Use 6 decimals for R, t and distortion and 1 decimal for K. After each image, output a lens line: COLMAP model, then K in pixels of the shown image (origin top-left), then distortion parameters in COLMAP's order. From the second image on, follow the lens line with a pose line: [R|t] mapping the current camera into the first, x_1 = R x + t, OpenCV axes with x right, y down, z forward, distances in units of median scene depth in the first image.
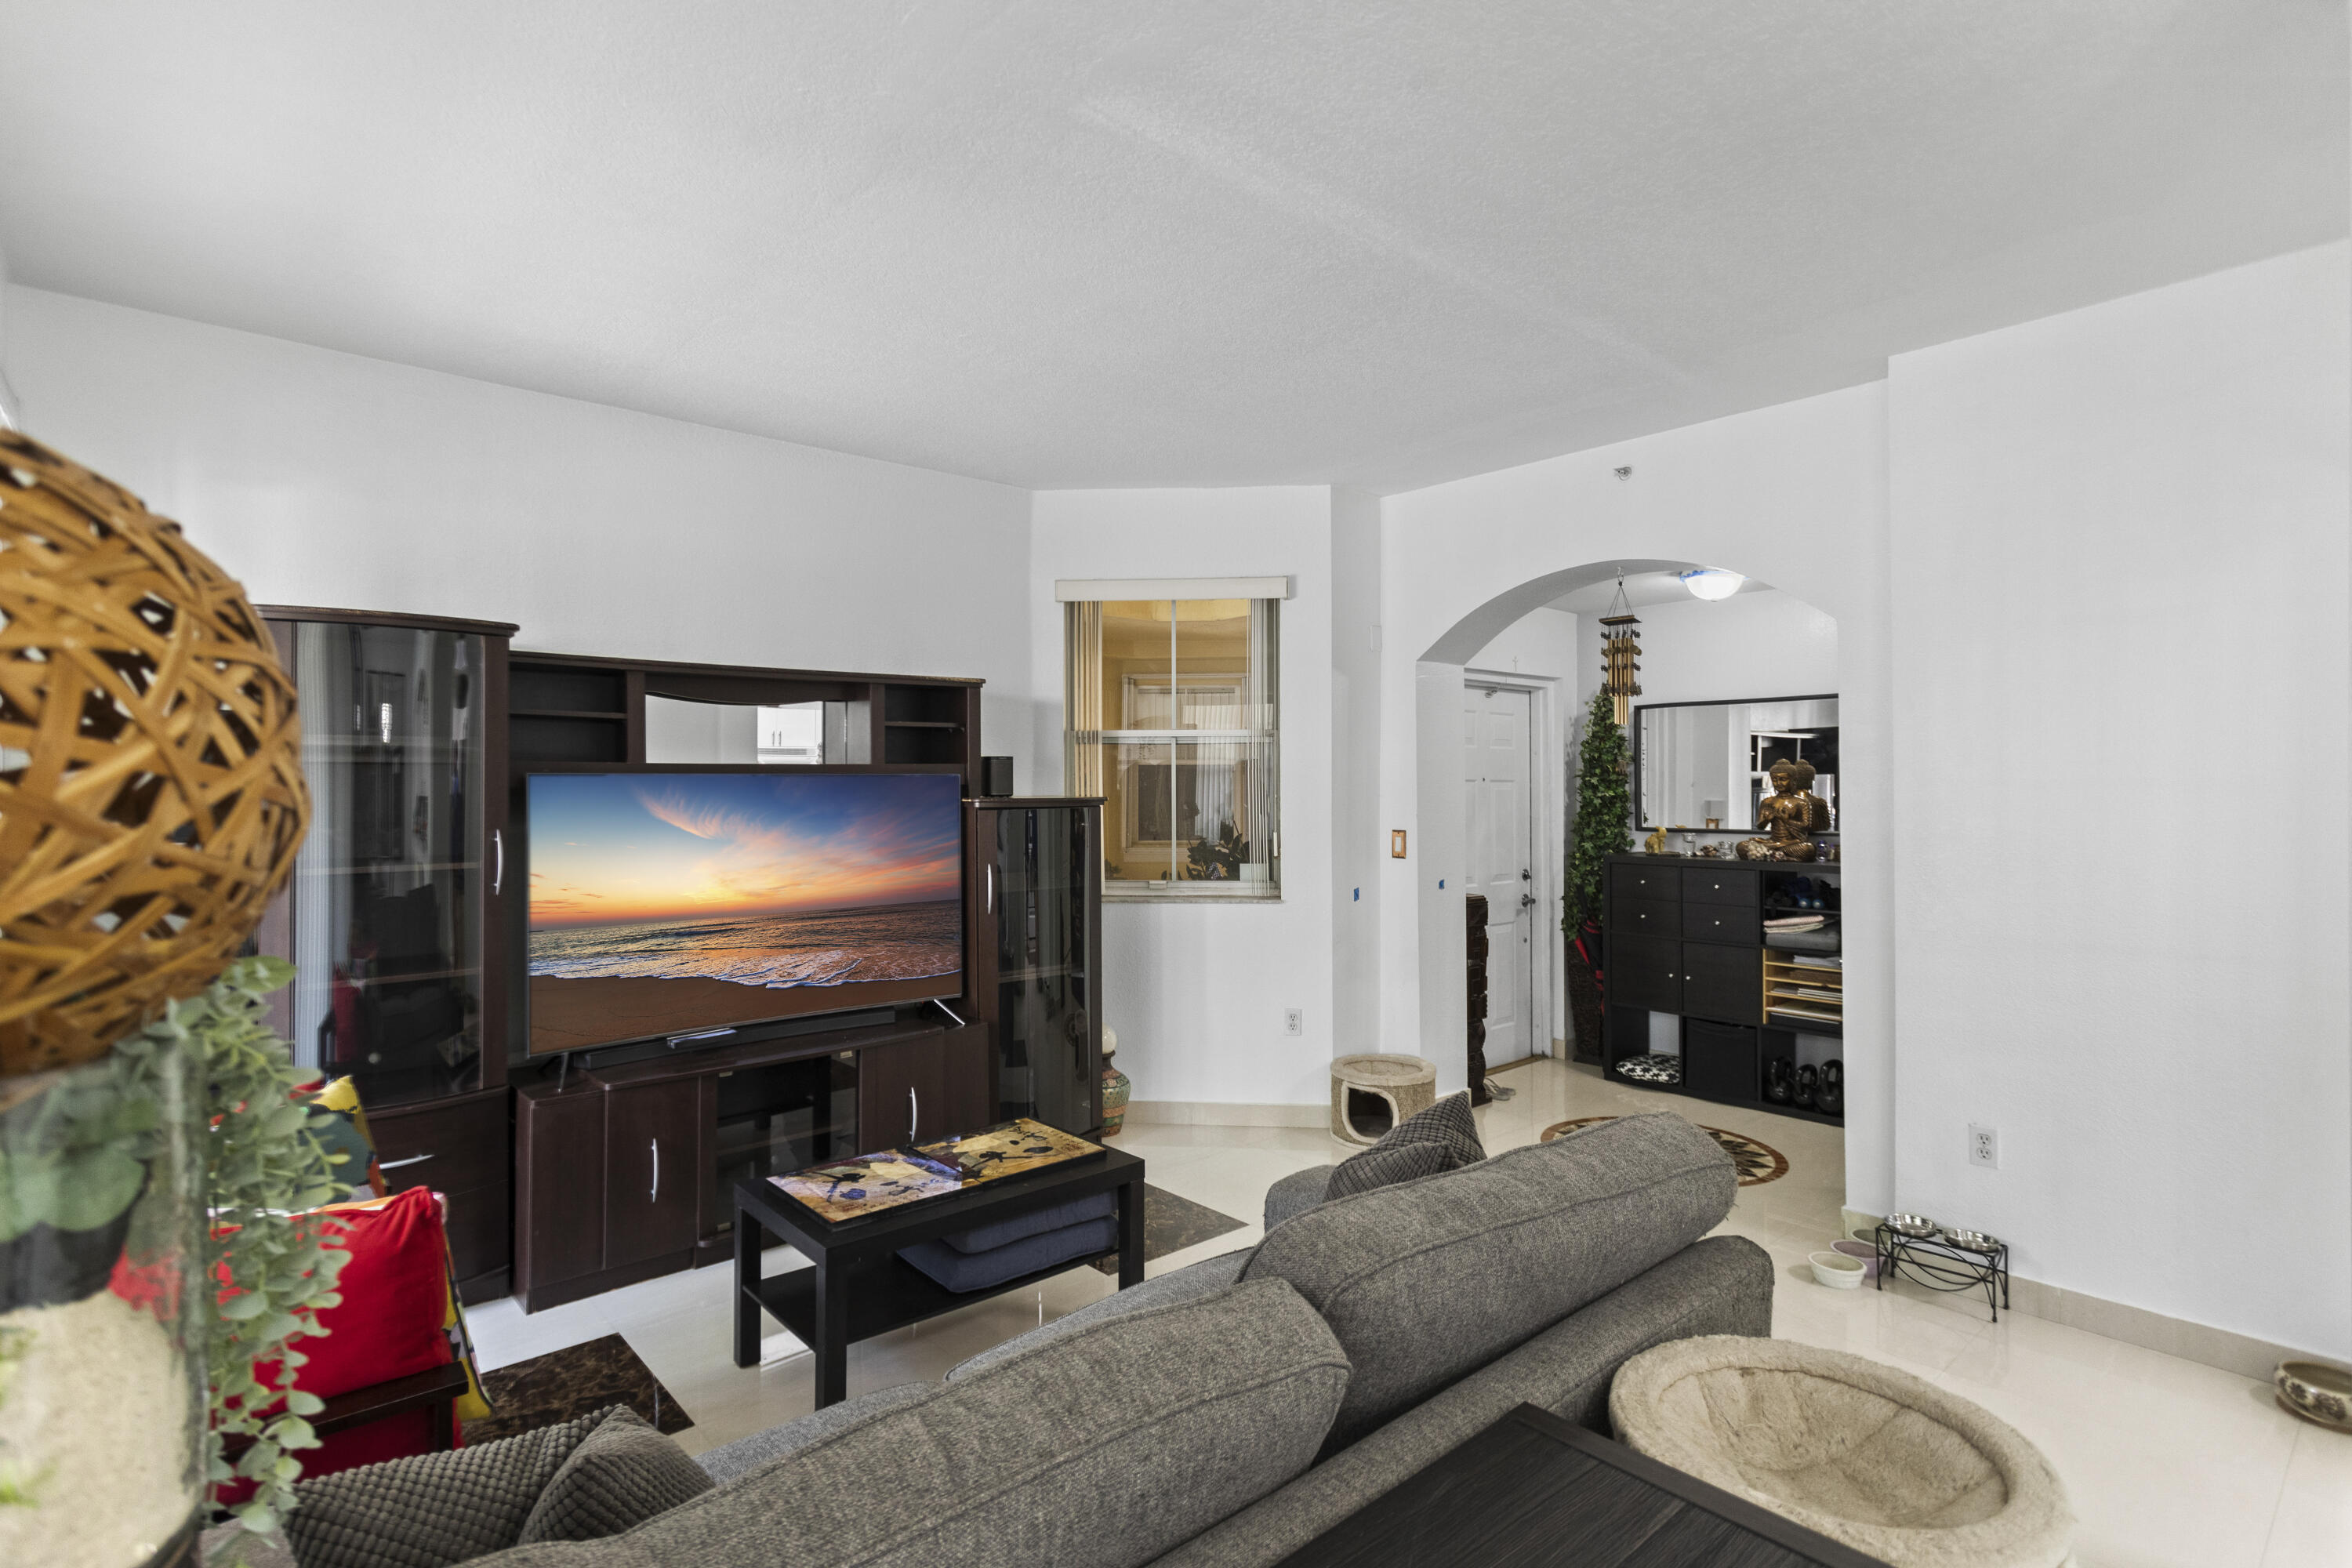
lens RADIAL K [[1132.6, 0, 1166.9], [0, 1132.6, 778.6], [0, 0, 1]] dist [-0.001191, 0.000197]
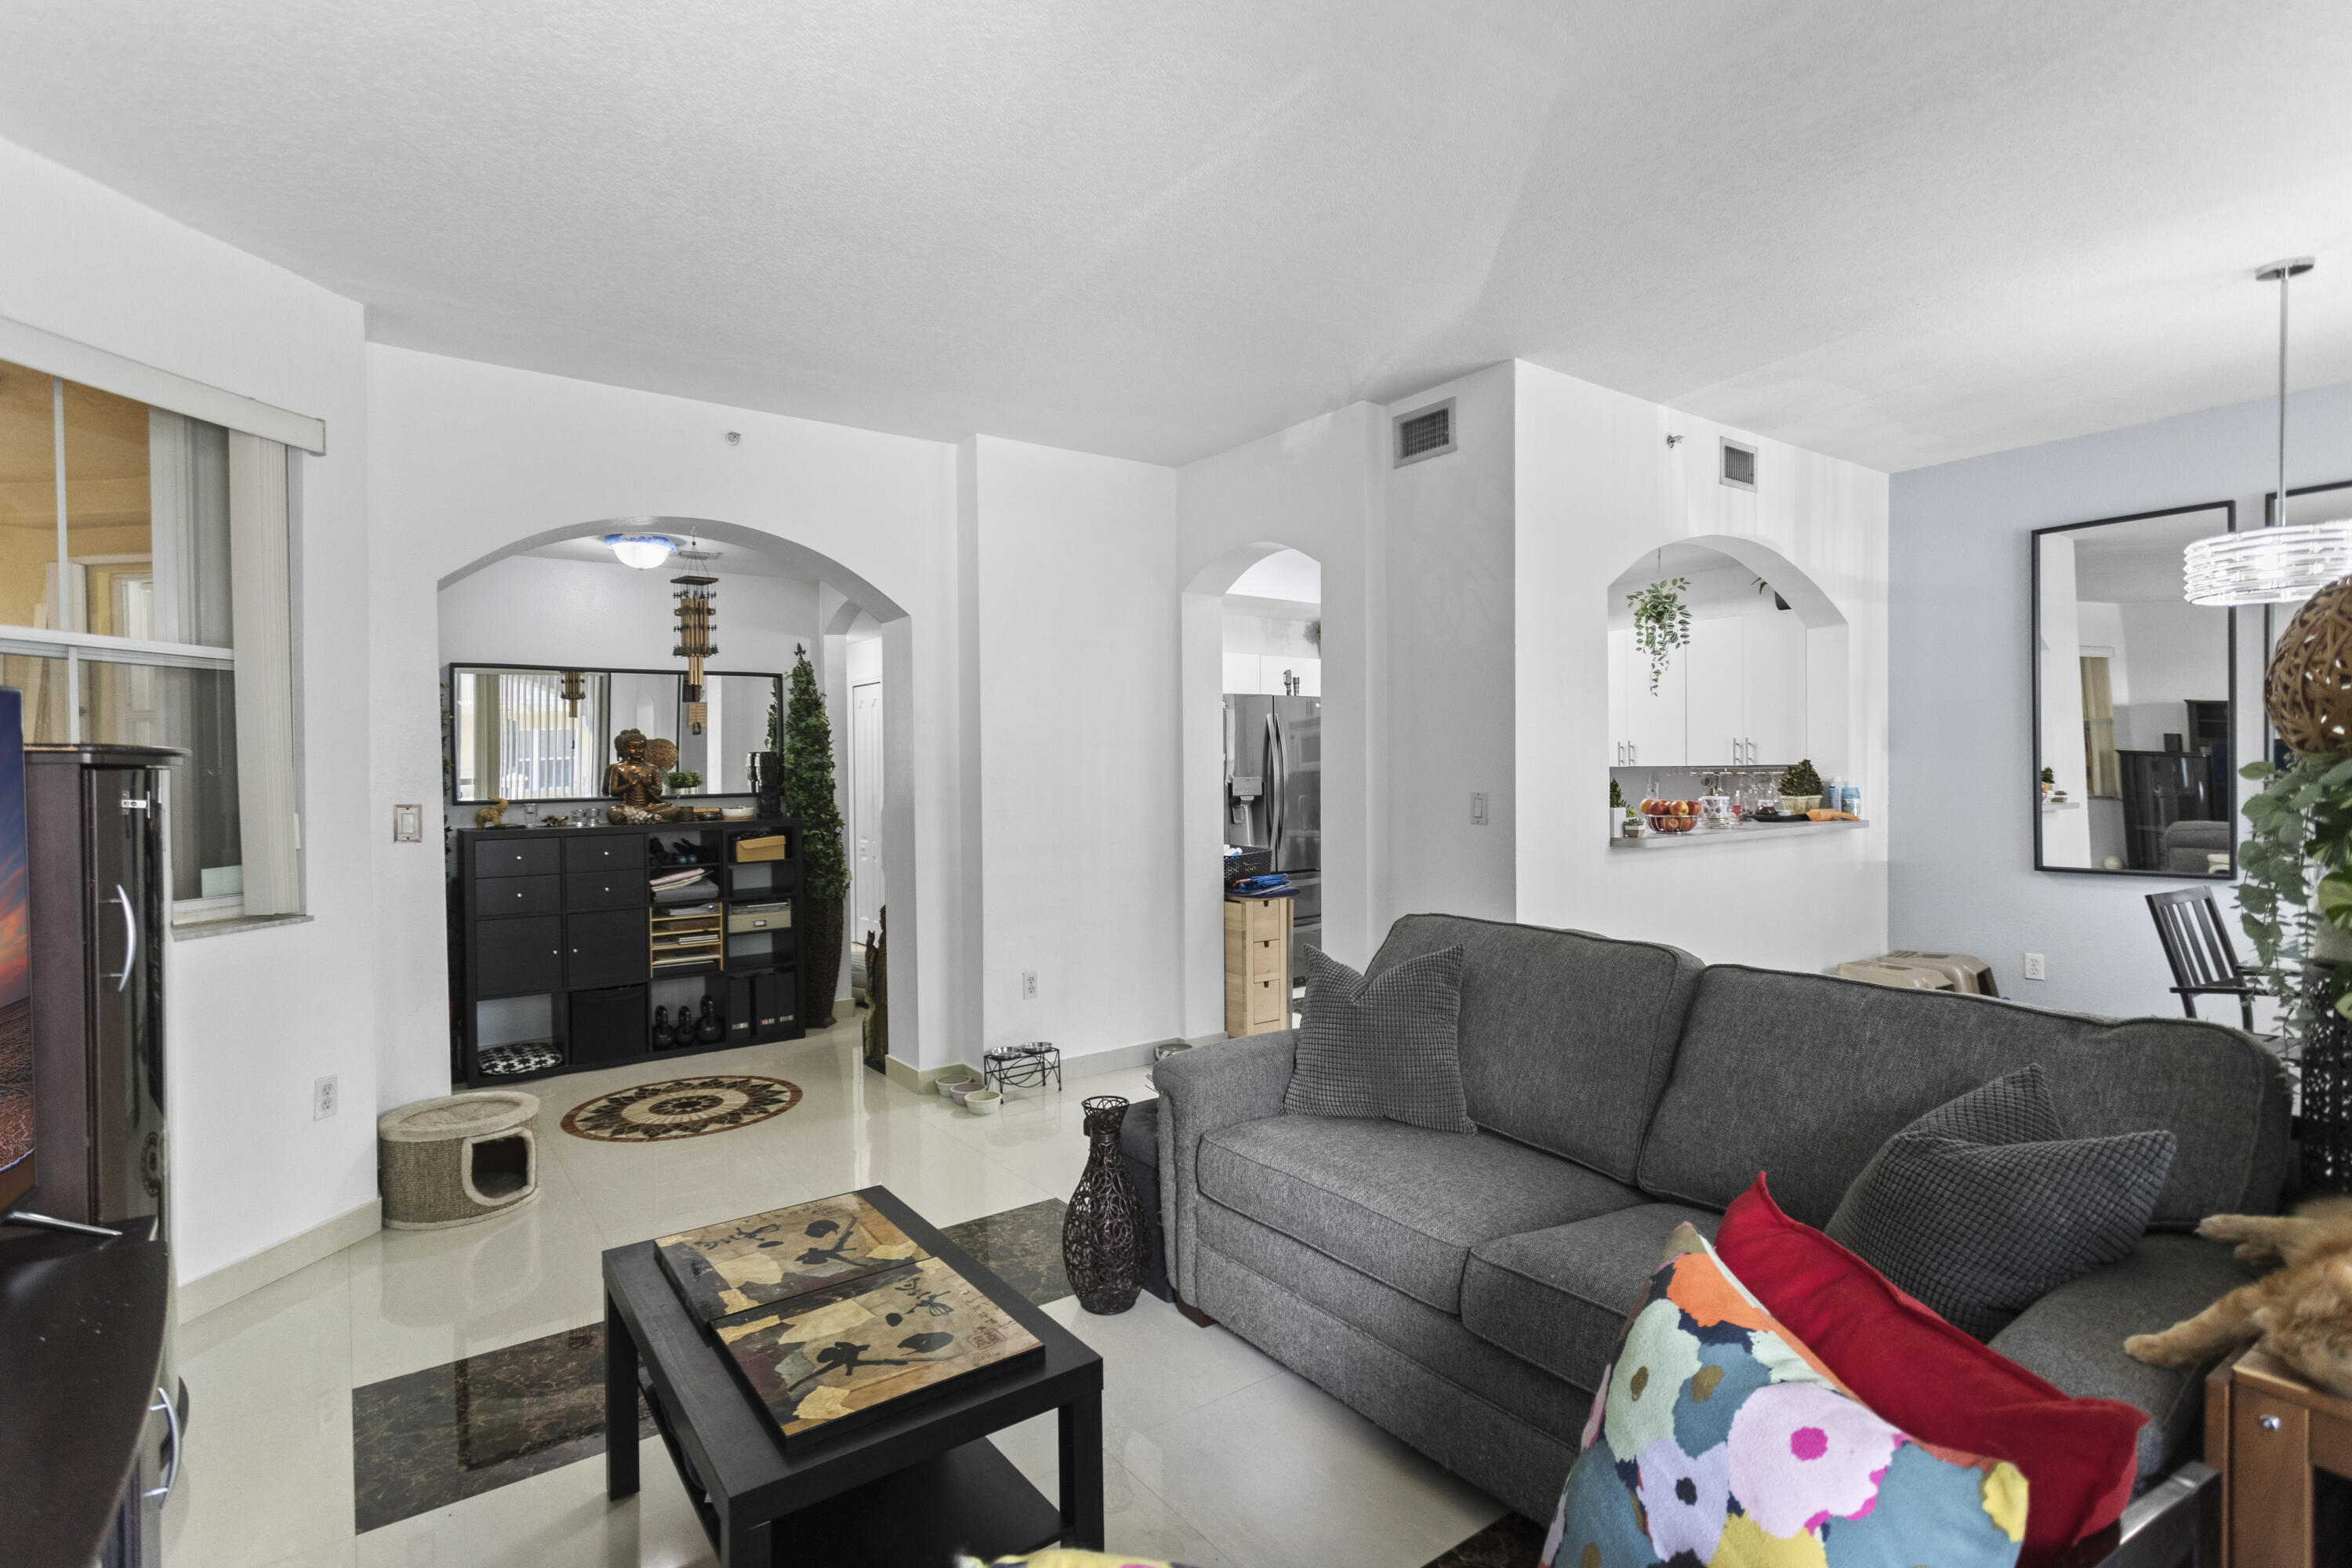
lens RADIAL K [[1132.6, 0, 1166.9], [0, 1132.6, 778.6], [0, 0, 1]] dist [-0.001191, 0.000197]
pose [[0.086925, -0.008248, 0.996181, -0.558389], [0.003248, 0.999963, 0.007996, 0.028199], [-0.996210, 0.002540, 0.086949, 0.503037]]
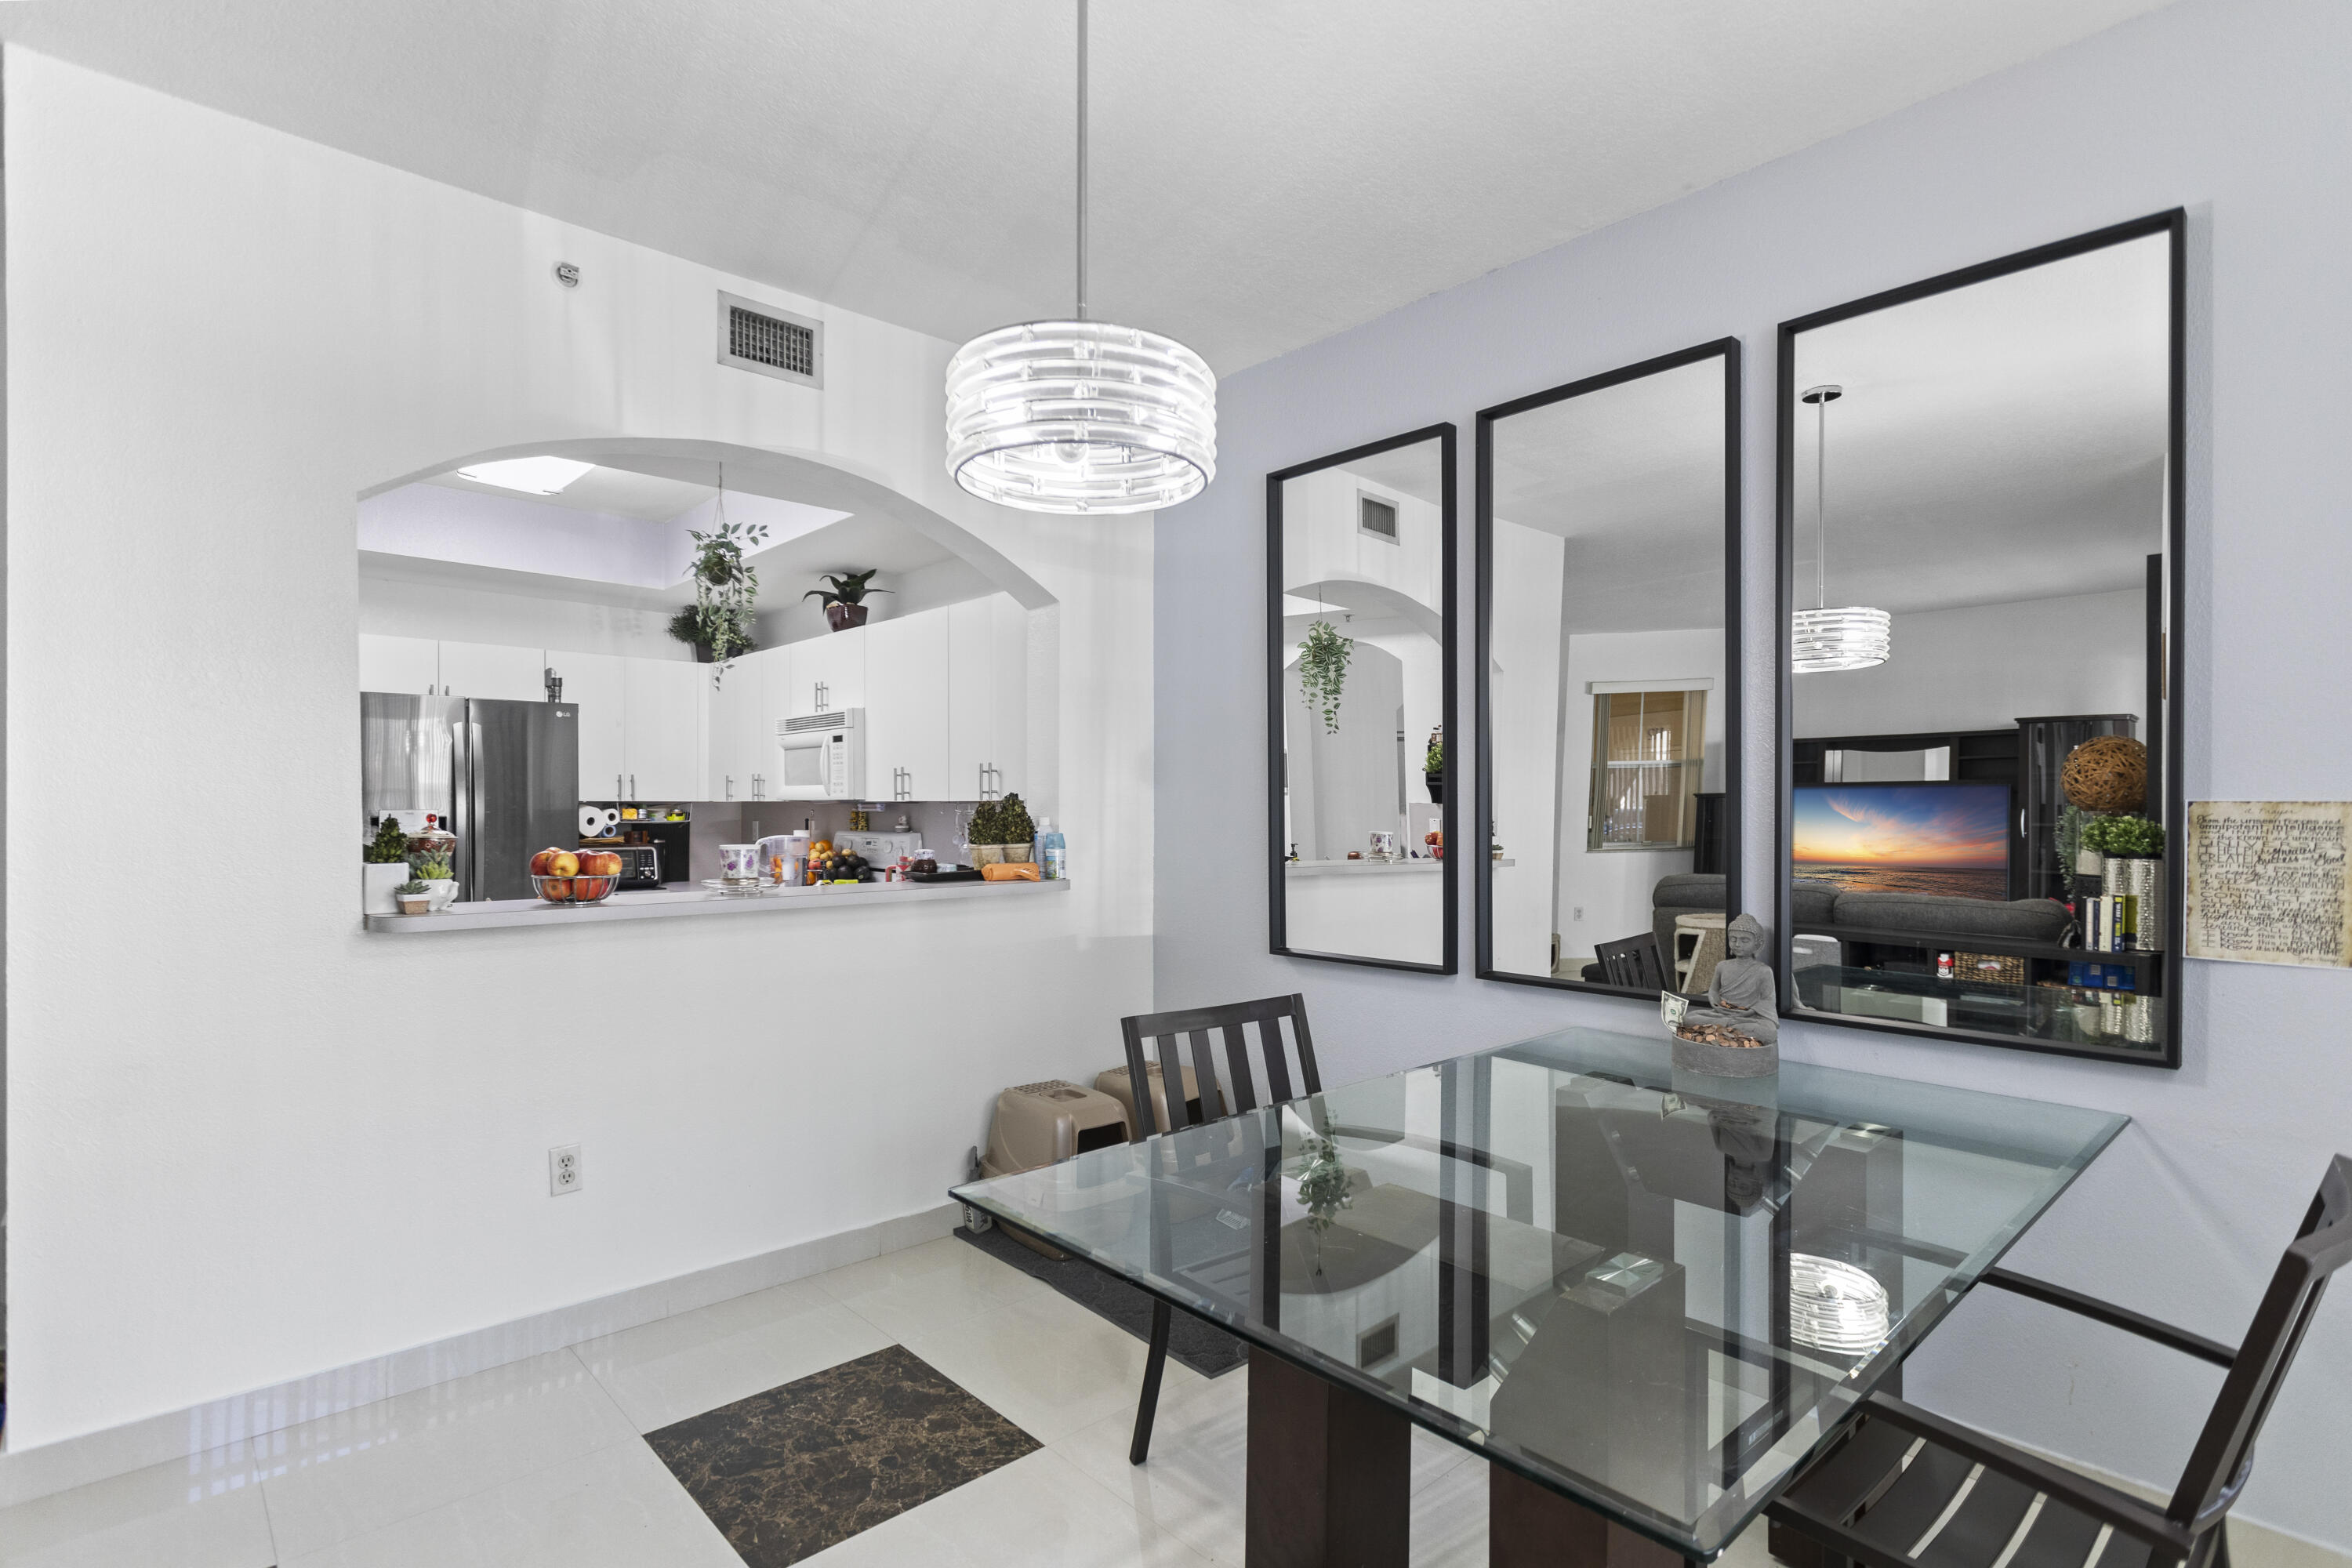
lens RADIAL K [[1146.4, 0, 1166.7], [0, 1146.4, 806.7], [0, 0, 1]] dist [-0.000530, 0.000619]
pose [[-0.021973, 0.001632, 0.999757, -0.158227], [-0.010314, 0.999945, -0.001859, 0.030344], [-0.999705, -0.010353, -0.021955, -0.182685]]
